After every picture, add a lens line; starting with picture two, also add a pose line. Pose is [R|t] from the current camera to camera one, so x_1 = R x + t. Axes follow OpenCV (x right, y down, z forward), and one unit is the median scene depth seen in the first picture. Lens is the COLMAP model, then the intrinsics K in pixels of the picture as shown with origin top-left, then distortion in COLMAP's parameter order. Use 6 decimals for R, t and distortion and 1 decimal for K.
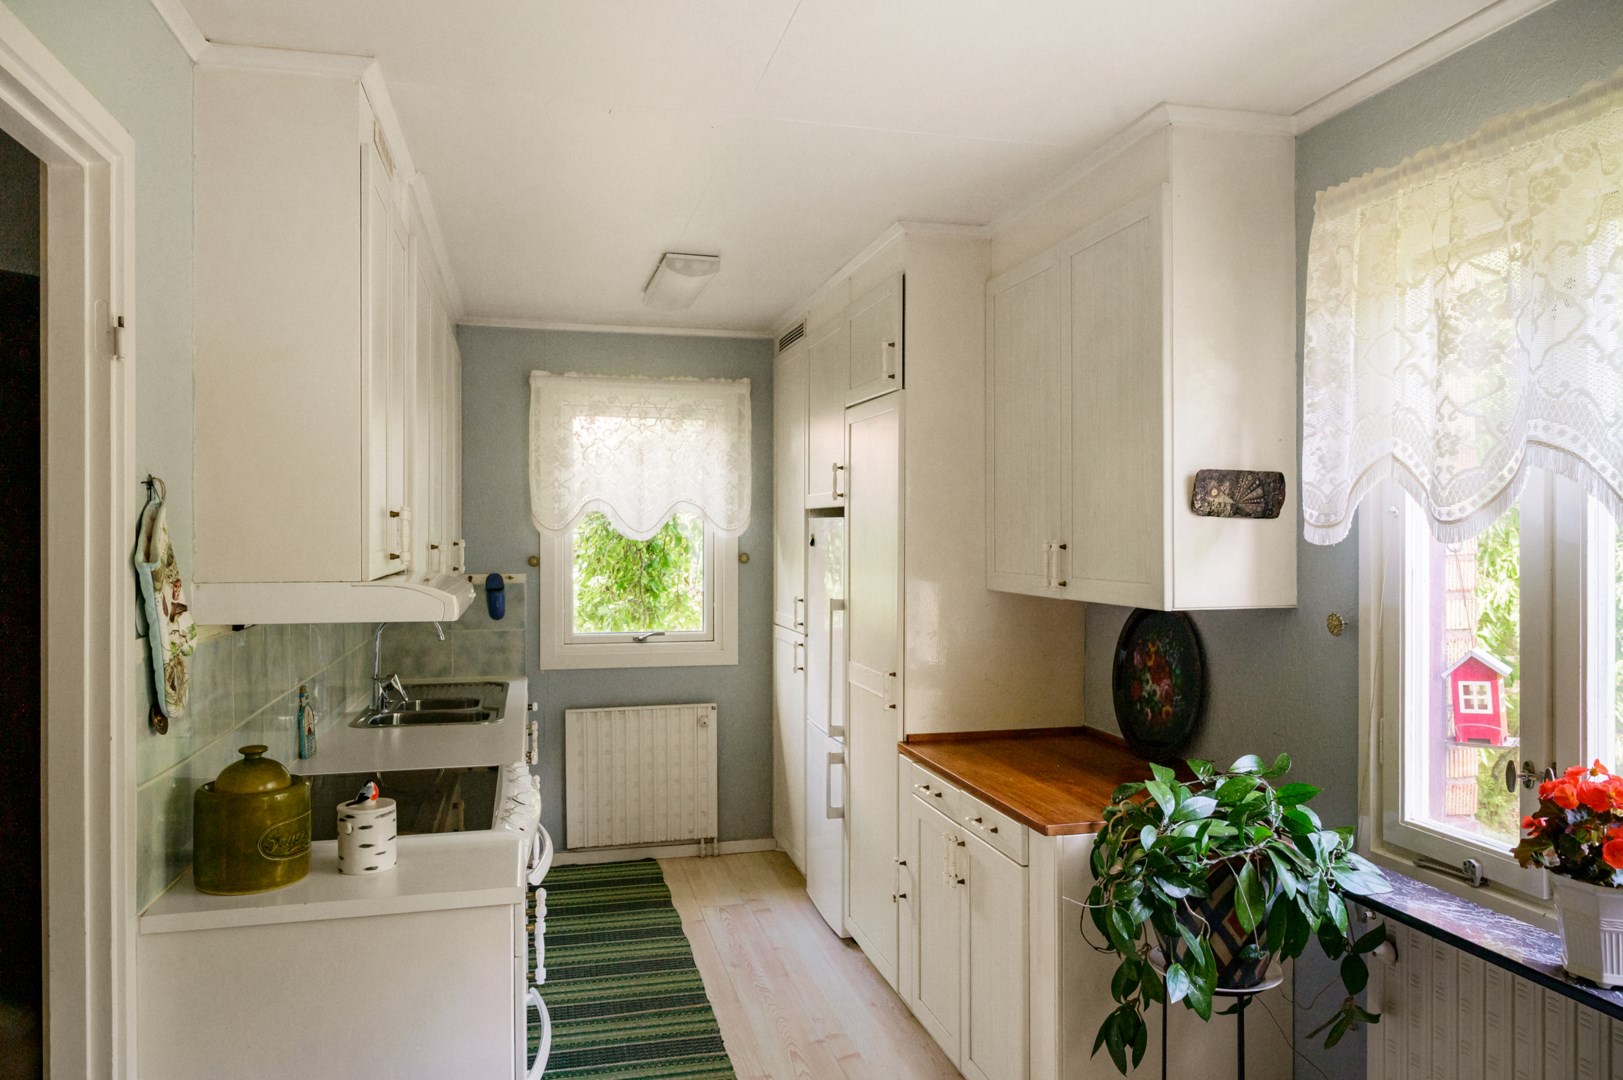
lens RADIAL K [[1231.2, 0, 811.5], [0, 1231.2, 540.0], [0, 0, 1]] dist [0.001058, -0.001269]
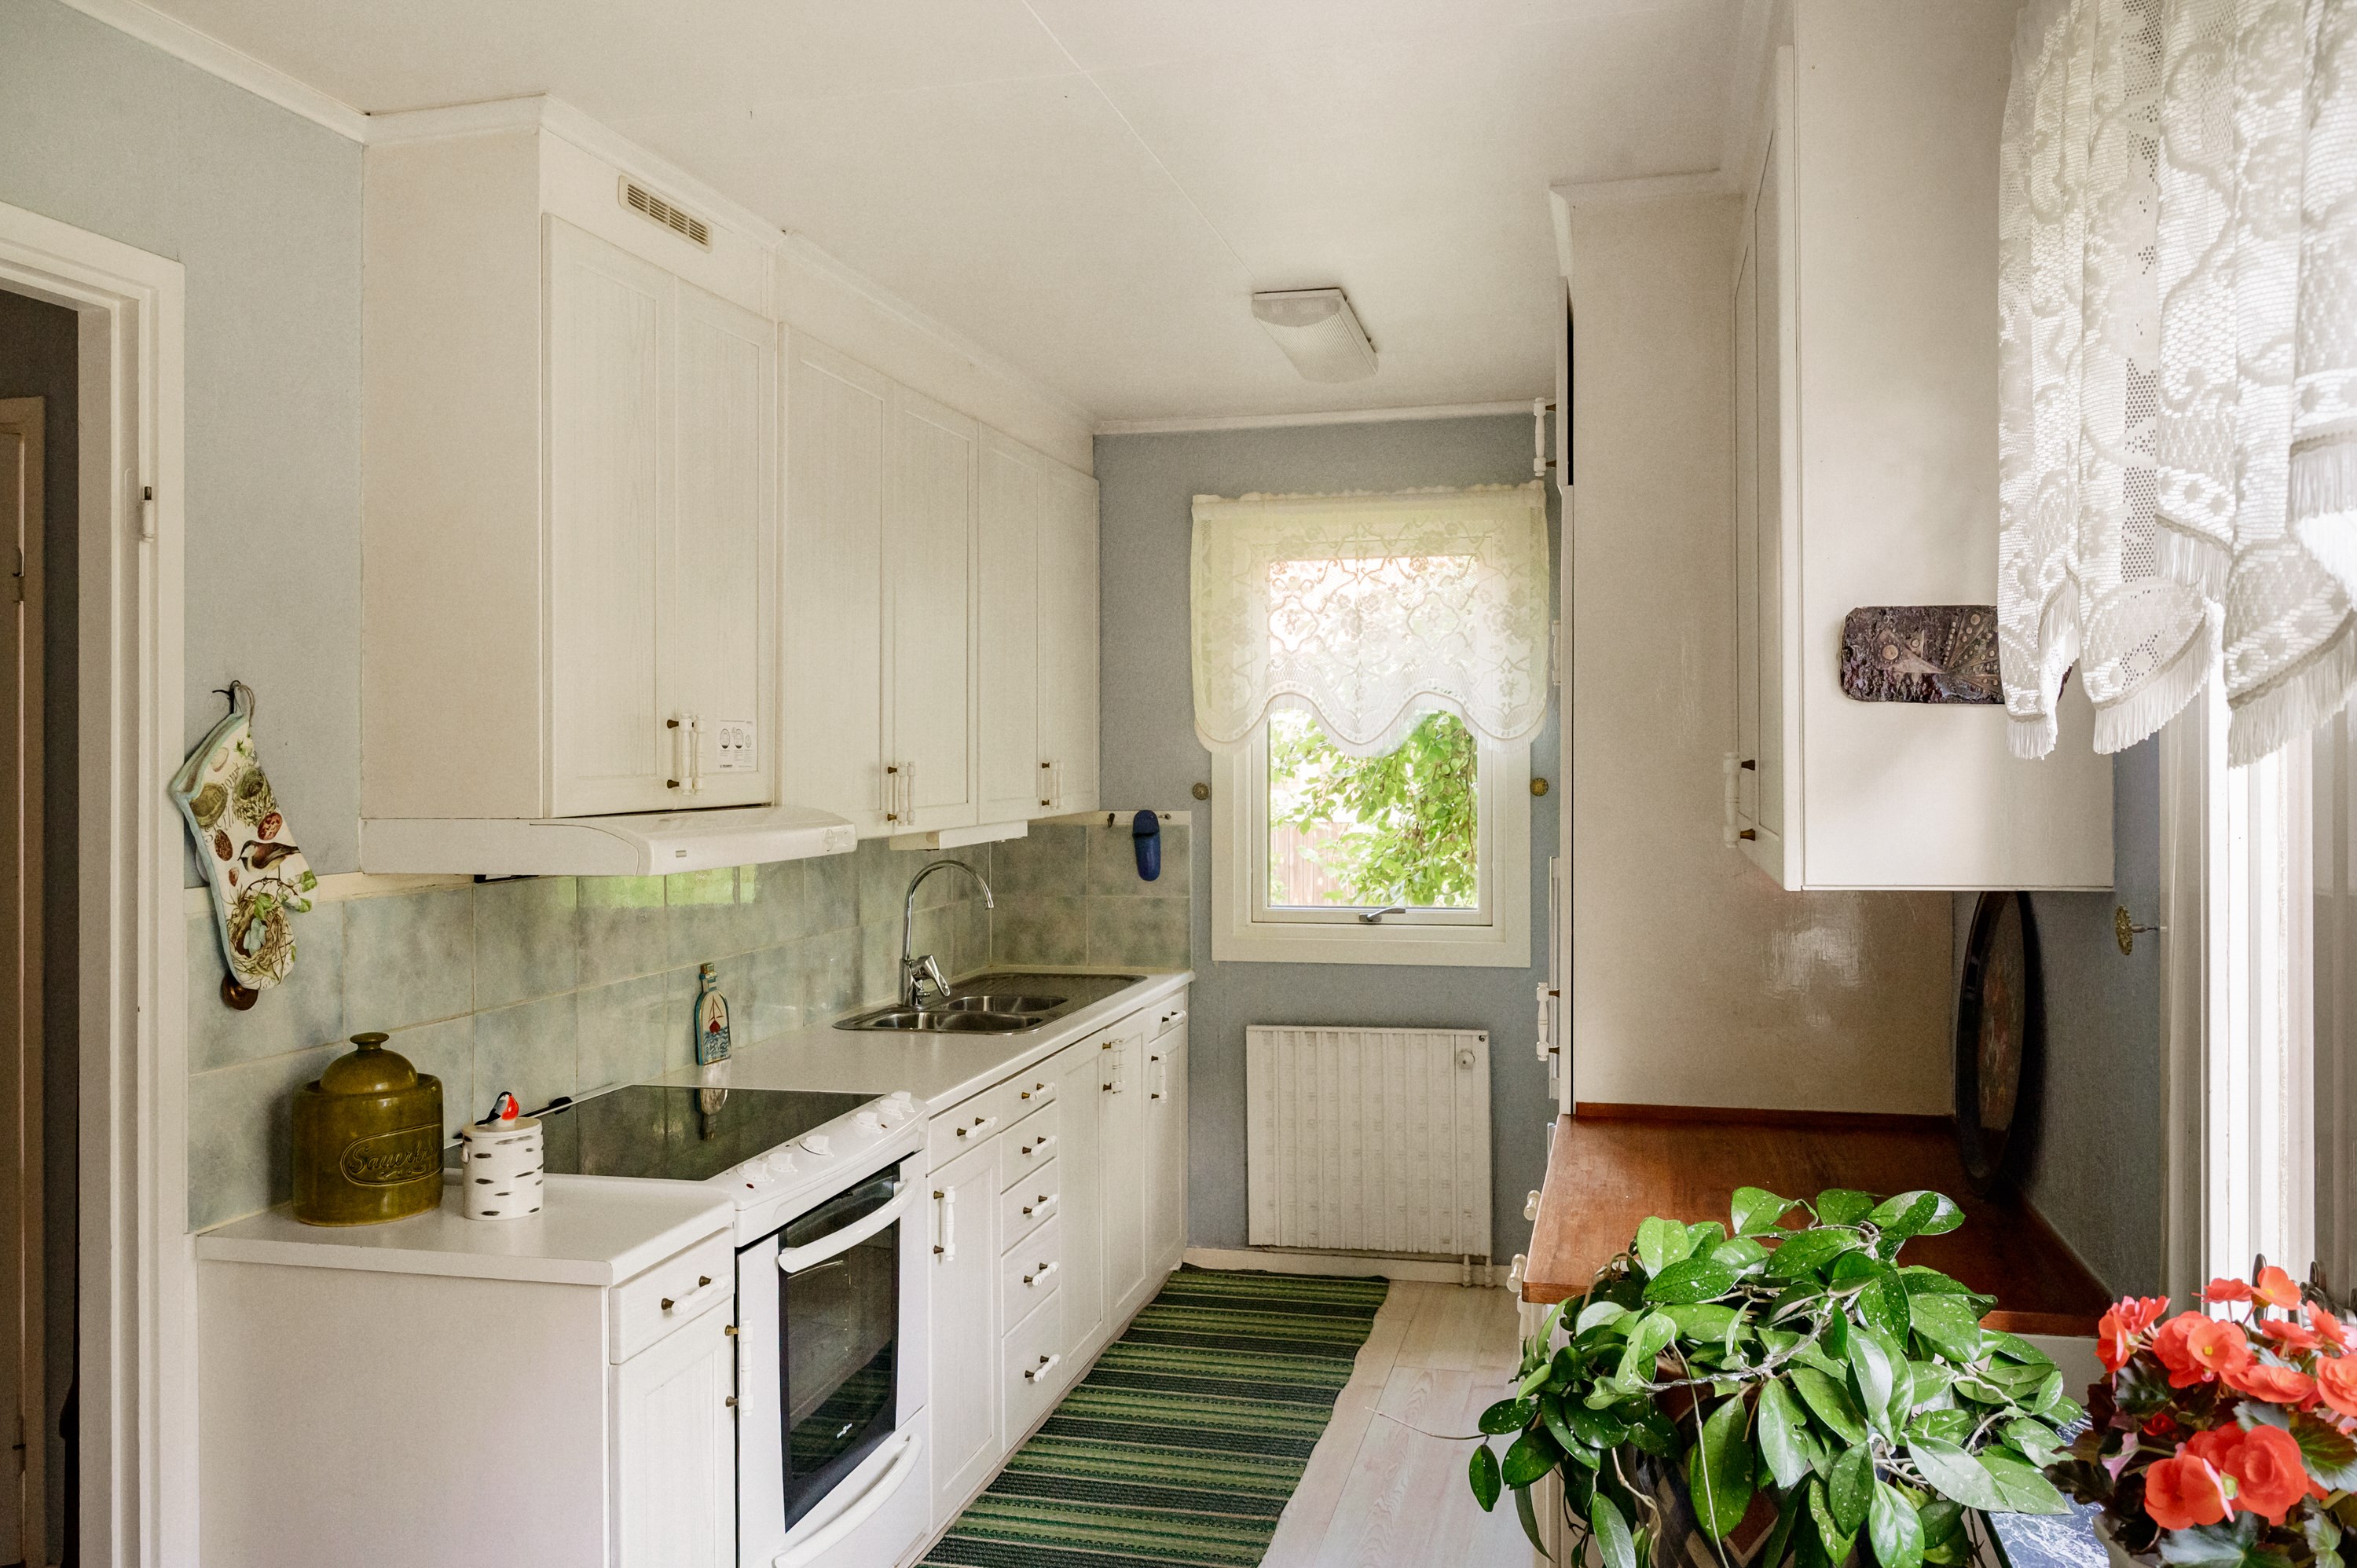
lens RADIAL K [[1990.6, 0, 1178.1], [0, 1990.6, 750.7], [0, 0, 1]] dist [0.000544, 0.005102]
pose [[0.854508, -0.009443, -0.519352, 0.310707], [0.007666, 0.999955, -0.005569, 0.001731], [0.519381, 0.000777, 0.854542, 0.106117]]
